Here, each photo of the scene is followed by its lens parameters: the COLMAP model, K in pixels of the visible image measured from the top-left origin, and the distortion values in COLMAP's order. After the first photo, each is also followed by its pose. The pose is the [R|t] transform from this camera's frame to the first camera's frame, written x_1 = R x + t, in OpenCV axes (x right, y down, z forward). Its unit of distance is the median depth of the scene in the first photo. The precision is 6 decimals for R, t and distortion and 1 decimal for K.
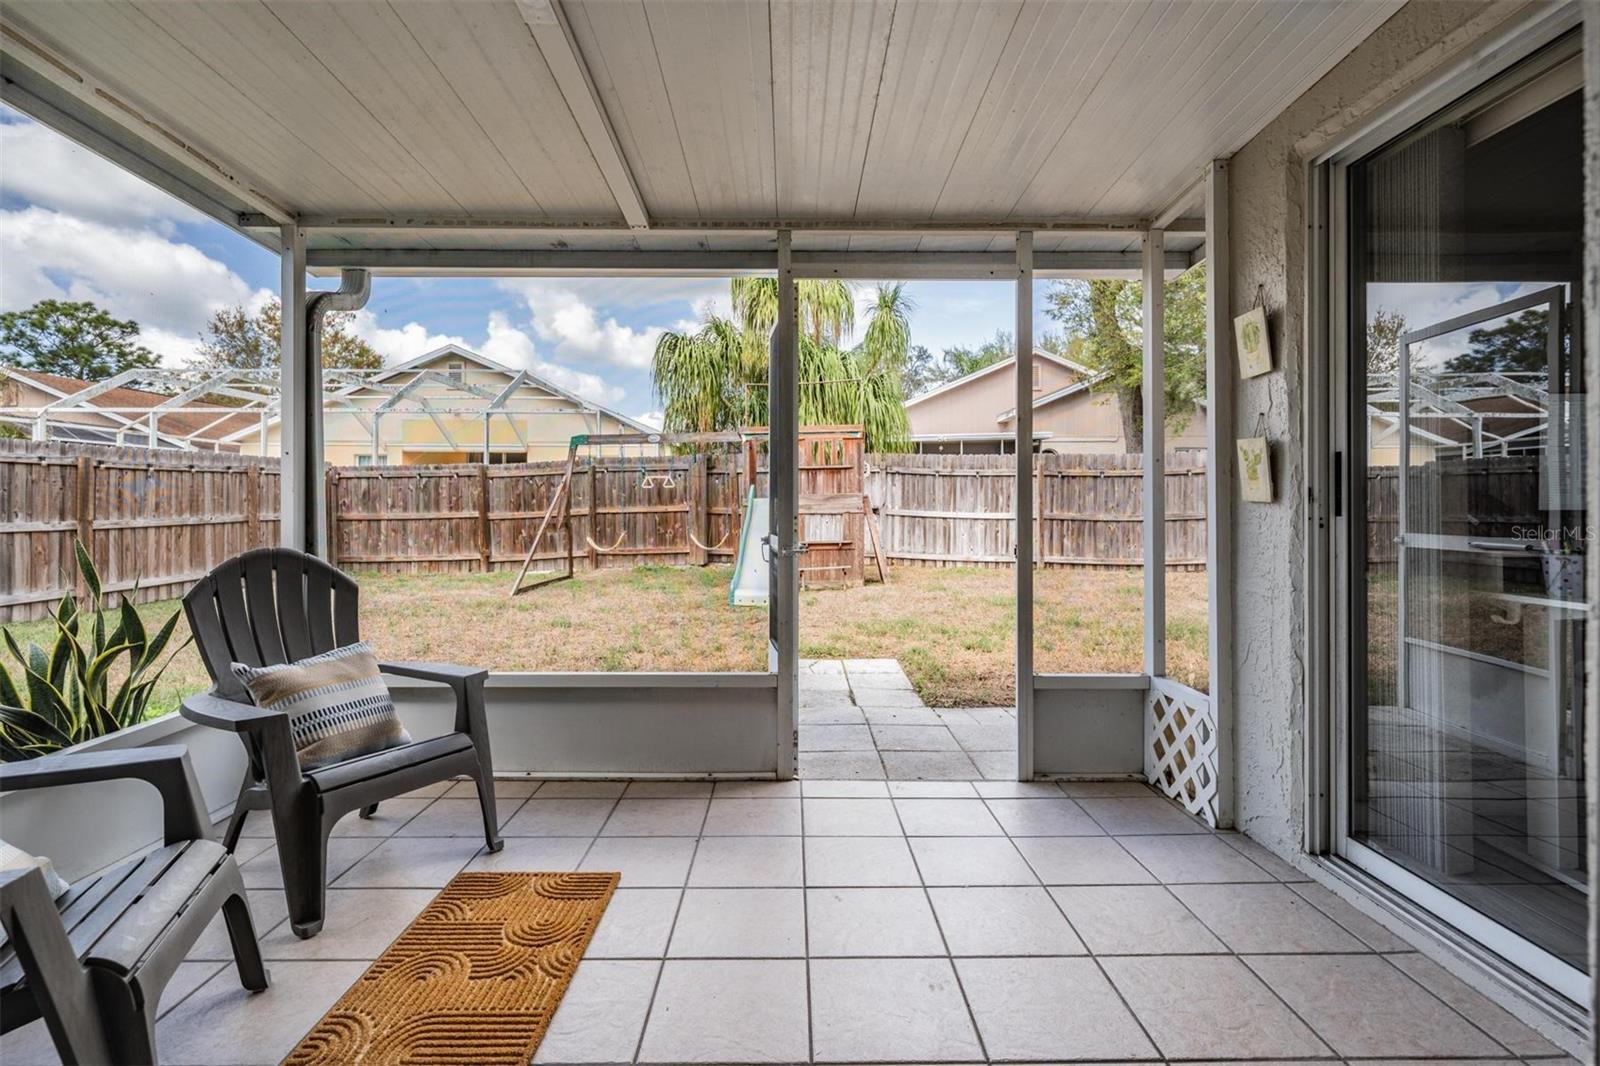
lens RADIAL K [[747.3, 0, 795.8], [0, 747.3, 503.5], [0, 0, 1]] dist [-0.000795, -0.000125]
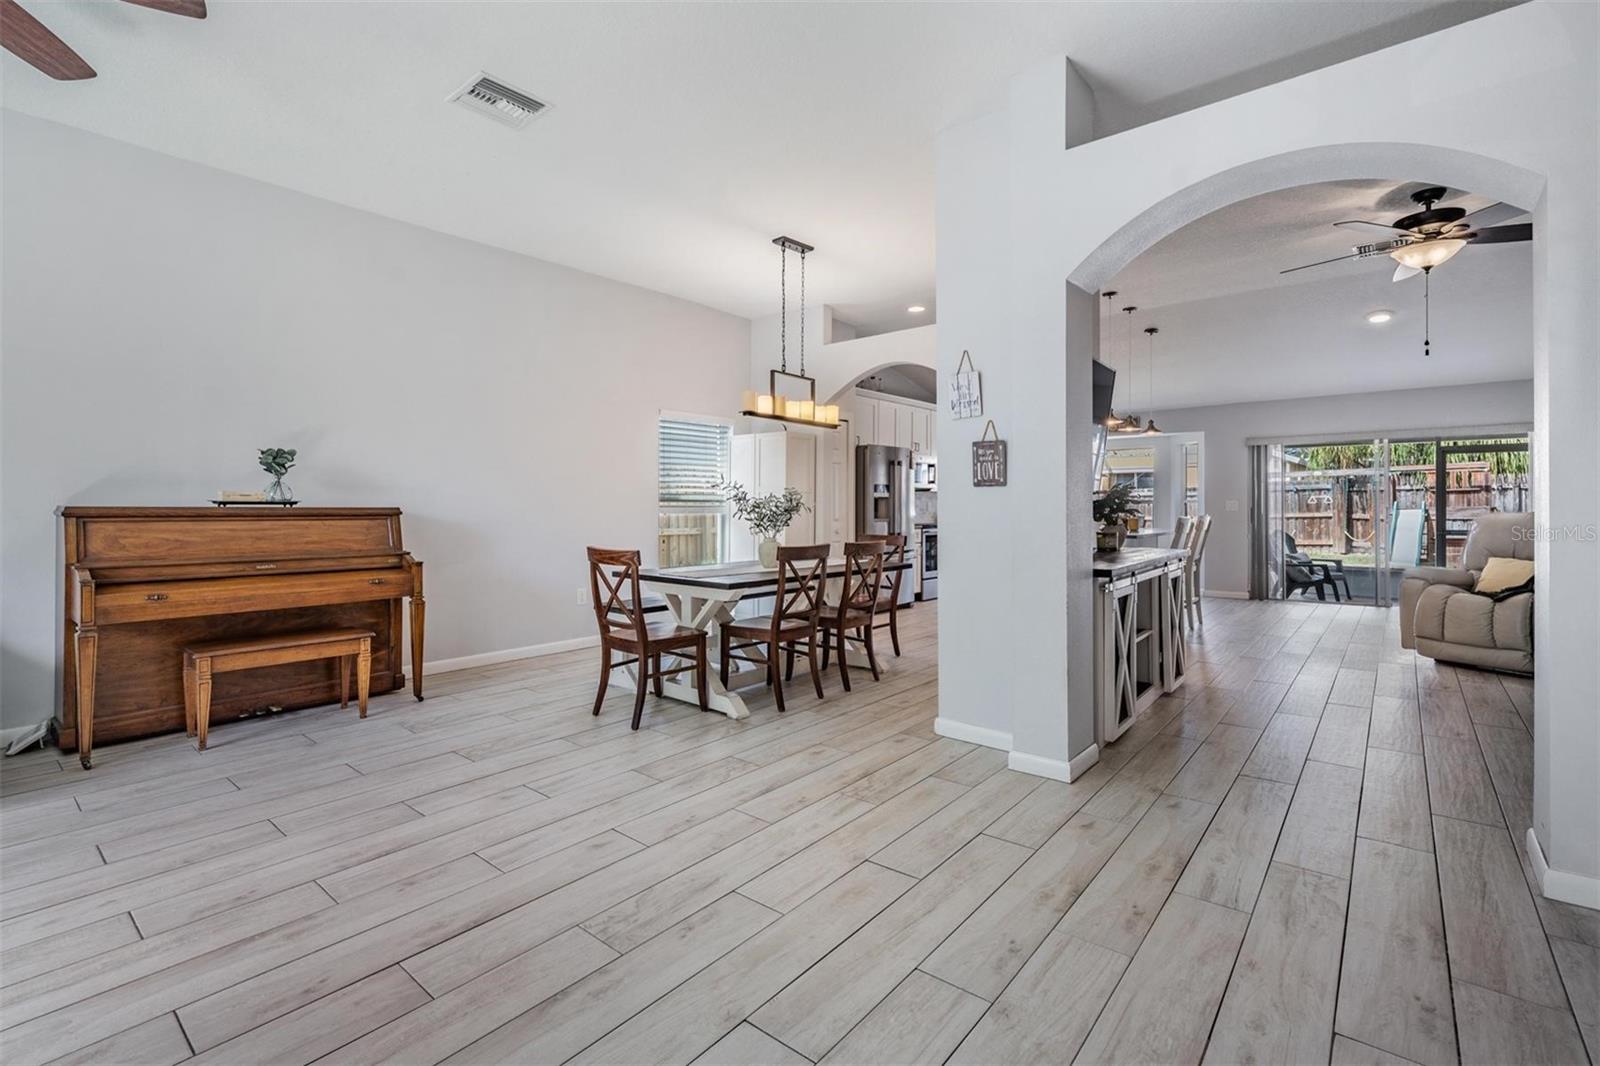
lens RADIAL K [[721.0, 0, 793.1], [0, 721.0, 508.0], [0, 0, 1]] dist [0.000547, 0.000071]
pose [[0.761579, -0.001978, -0.648070, -0.039040], [0.005113, 0.999983, 0.002957, -0.021615], [0.648052, -0.005566, 0.761575, -1.025294]]
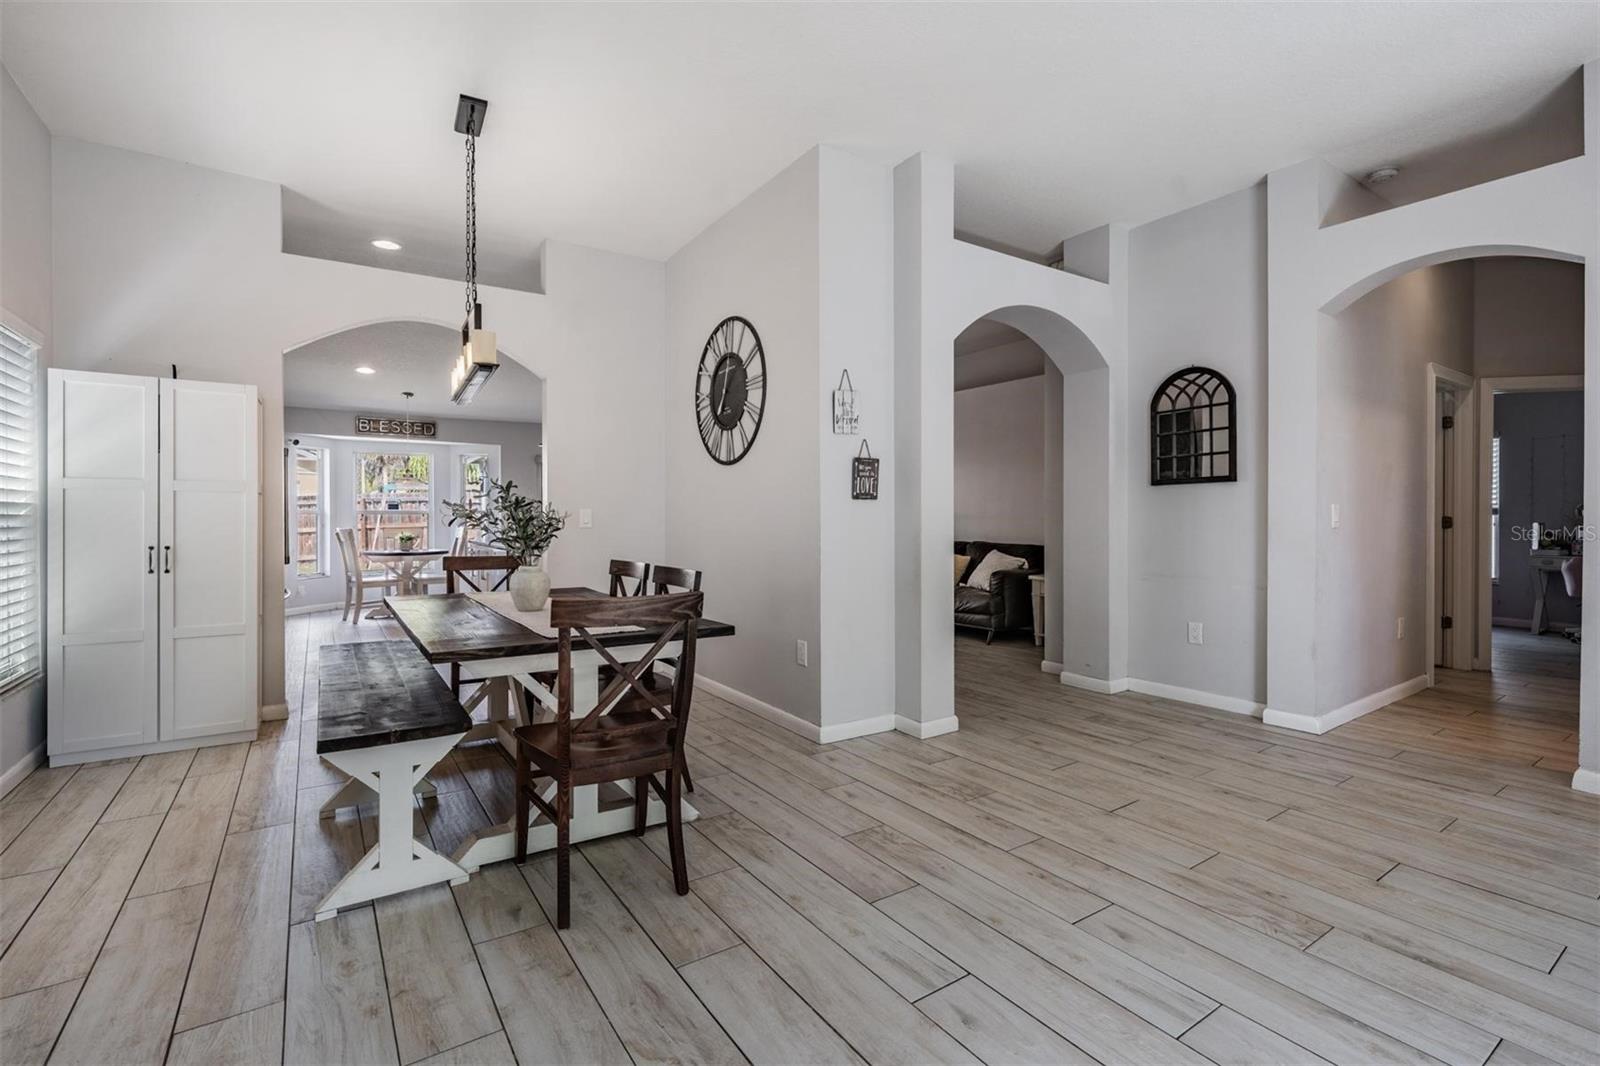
lens RADIAL K [[717.3, 0, 800.2], [0, 717.3, 519.1], [0, 0, 1]] dist [0.001329, 0.000294]
pose [[0.833002, -0.004315, 0.553253, -0.440066], [-0.000185, 0.999967, 0.008078, -0.023103], [-0.553270, -0.006831, 0.832974, -0.997186]]
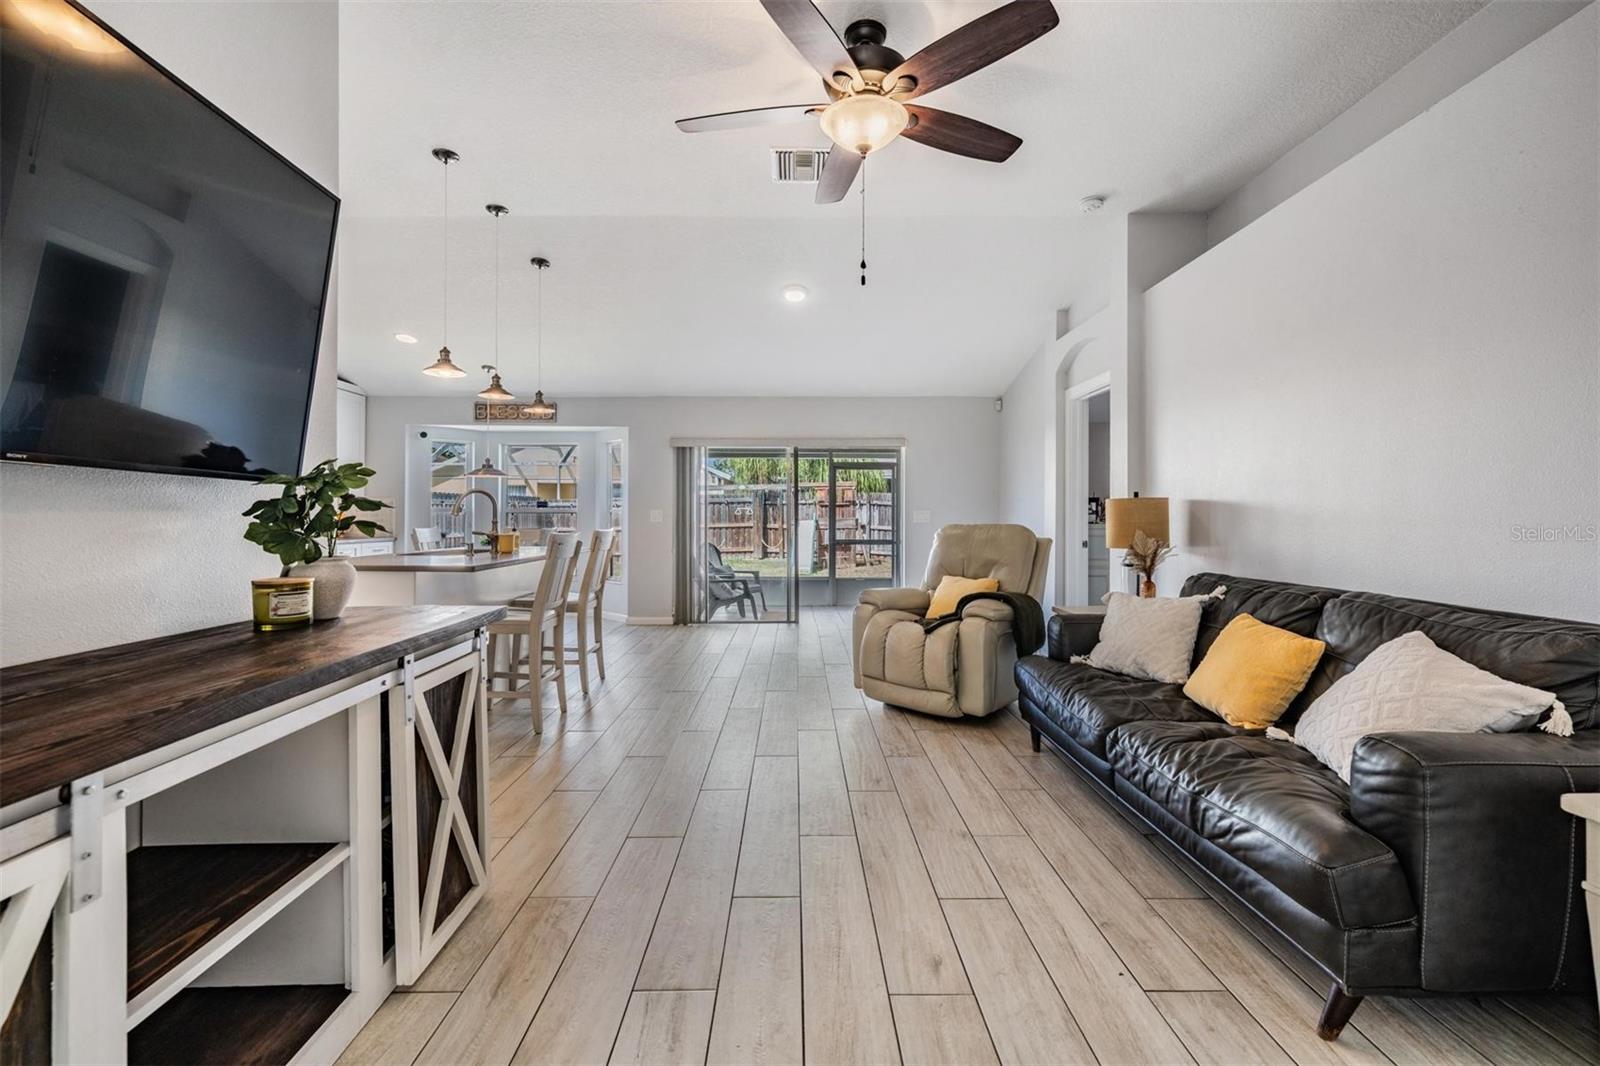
lens RADIAL K [[680.1, 0, 792.6], [0, 680.1, 524.0], [0, 0, 1]] dist [-0.001328, 0.000170]
pose [[0.999975, 0.001813, -0.006863, -0.055581], [-0.001720, 0.999908, 0.013448, -0.020742], [0.006887, -0.013436, 0.999886, -0.701217]]
